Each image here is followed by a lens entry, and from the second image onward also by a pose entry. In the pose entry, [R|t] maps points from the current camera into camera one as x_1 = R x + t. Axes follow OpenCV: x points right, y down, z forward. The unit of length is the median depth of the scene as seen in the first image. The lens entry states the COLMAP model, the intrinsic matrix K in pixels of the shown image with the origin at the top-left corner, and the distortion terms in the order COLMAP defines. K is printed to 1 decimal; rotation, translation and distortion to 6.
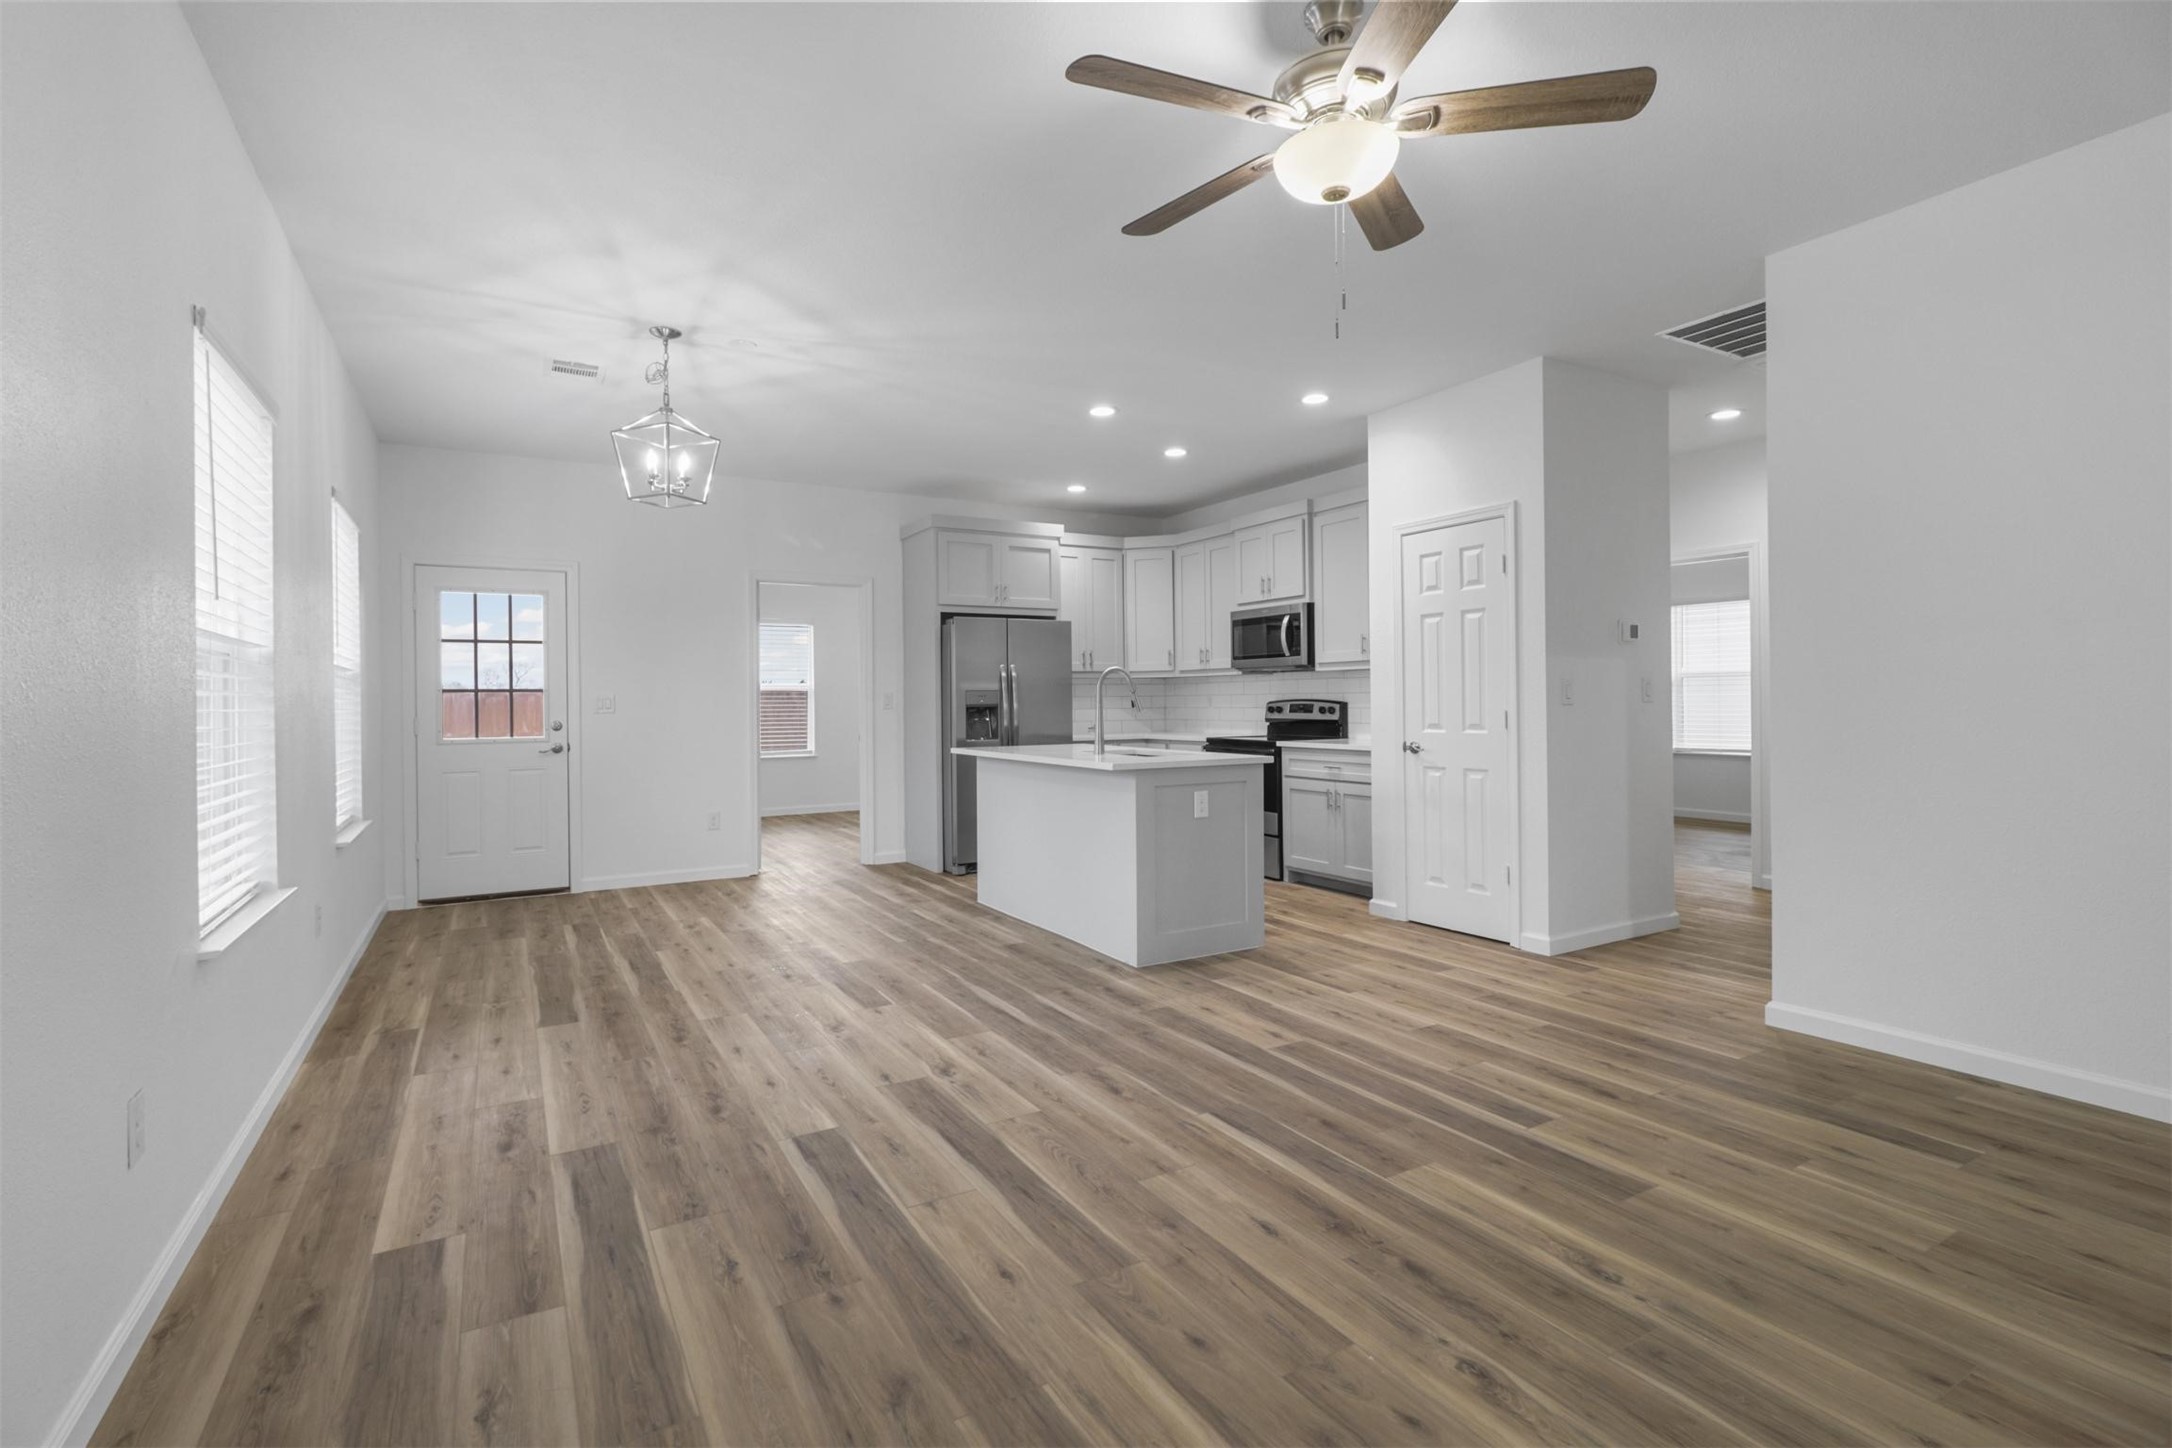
lens RADIAL K [[993.9, 0, 1082.6], [0, 993.9, 702.3], [0, 0, 1]] dist [0.001796, 0.000243]
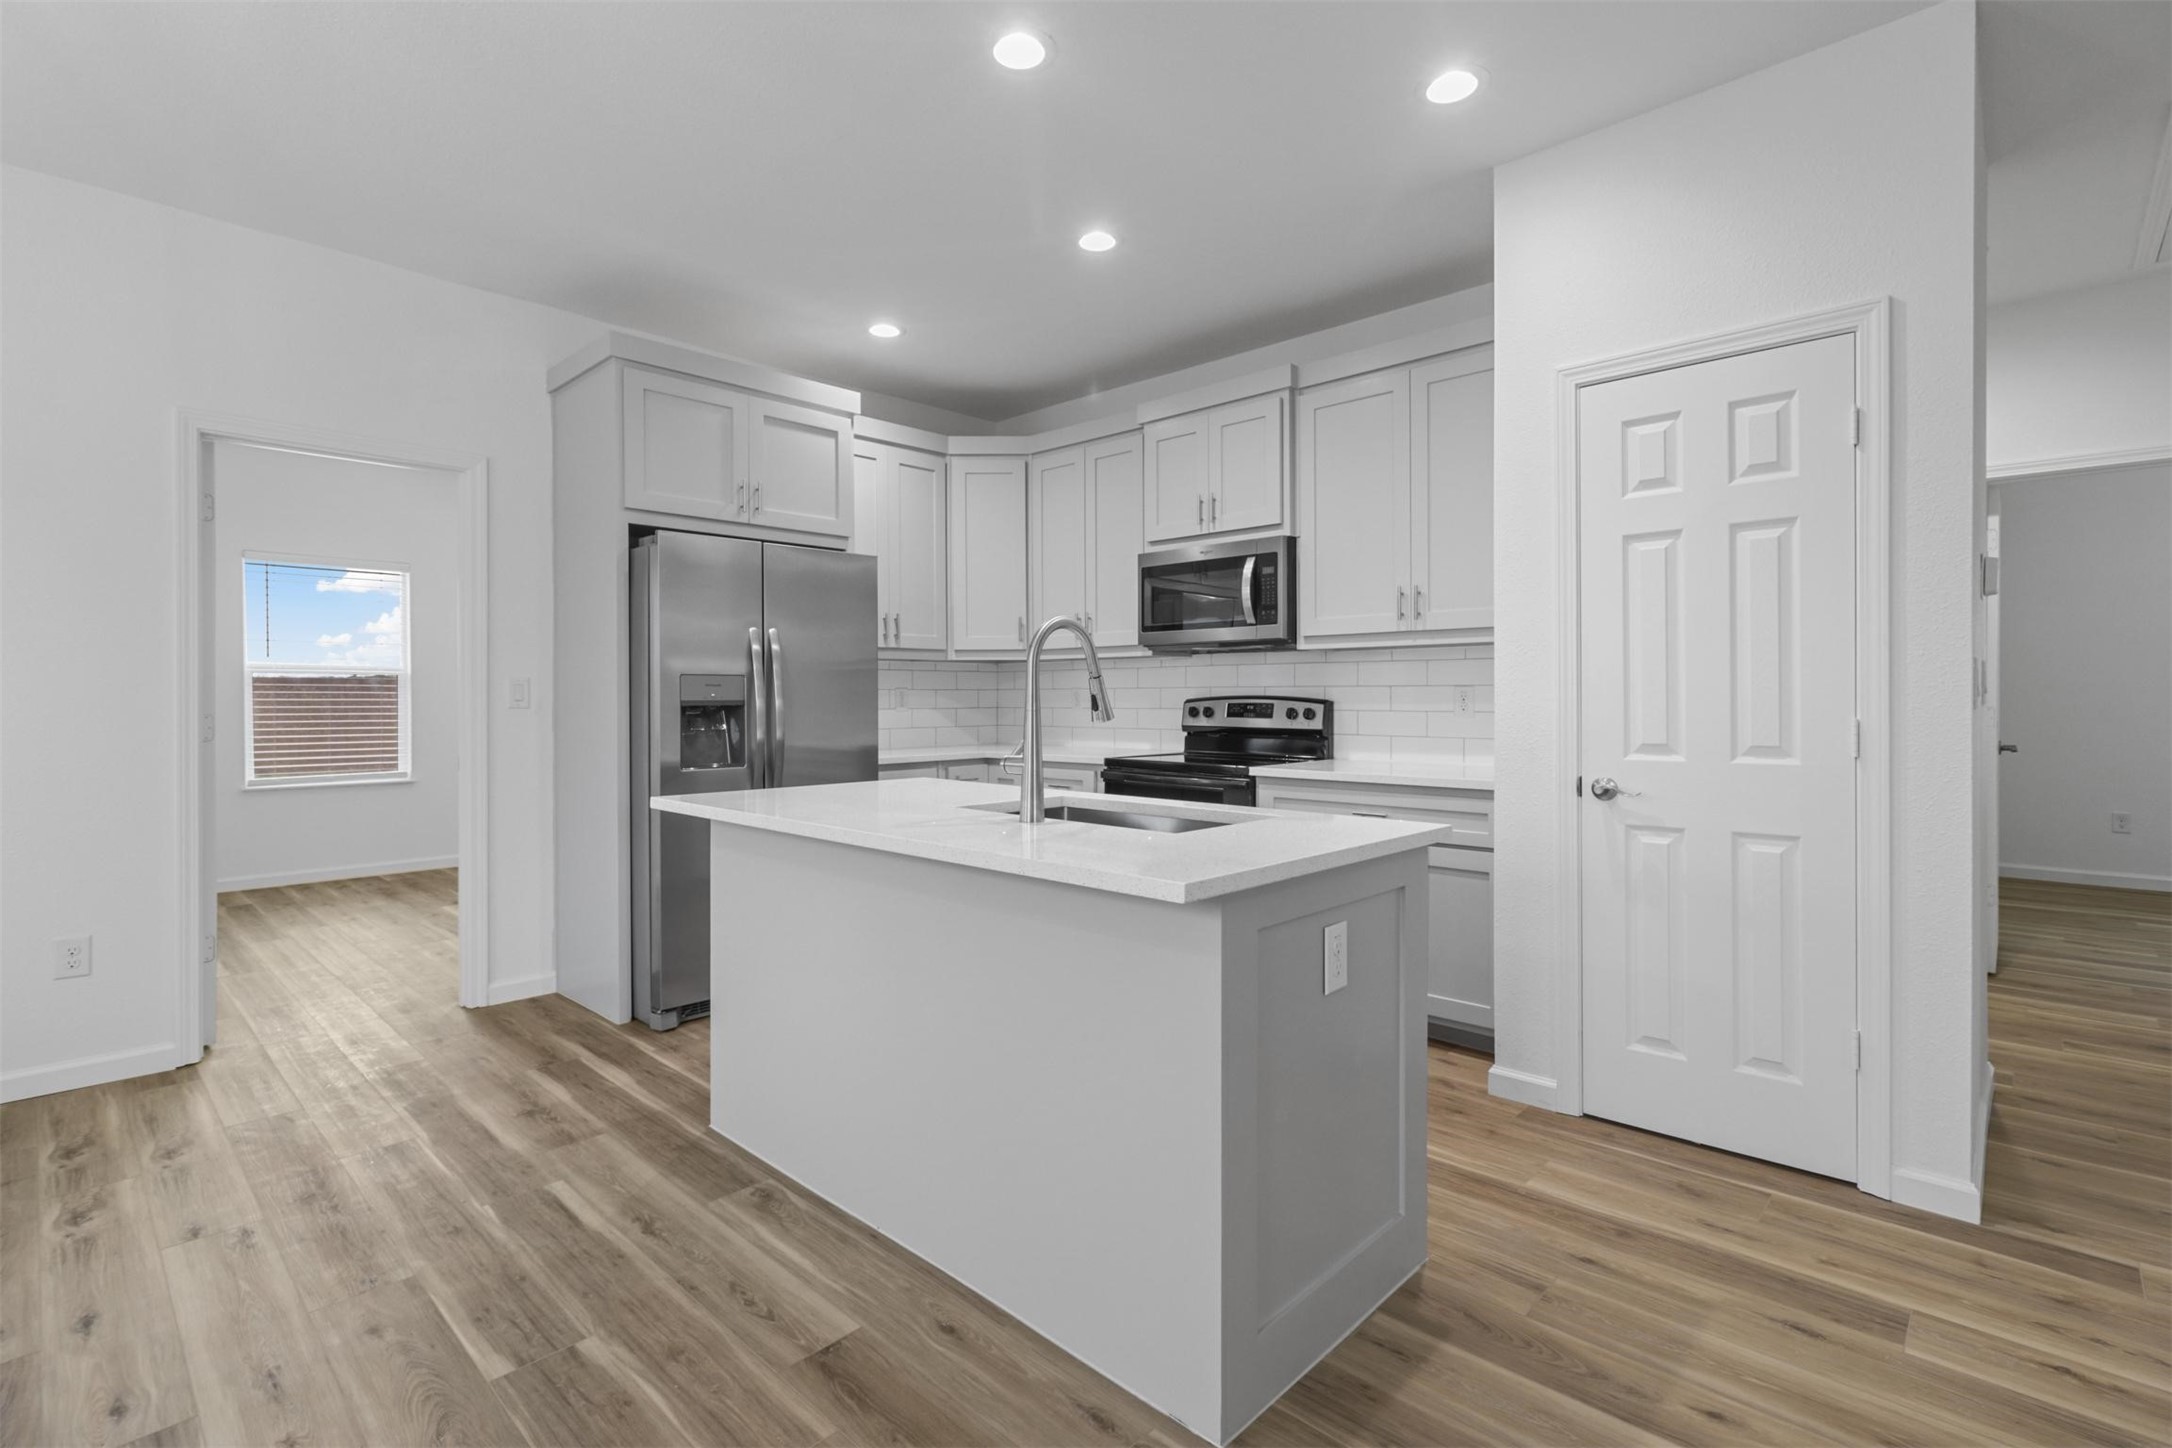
lens RADIAL K [[993.9, 0, 1082.6], [0, 993.9, 702.3], [0, 0, 1]] dist [0.001796, 0.000243]
pose [[0.959946, 0.006255, 0.280115, -0.060093], [-0.006891, 0.999975, 0.001288, 0.000988], [-0.280100, -0.003166, 0.959966, 0.434816]]
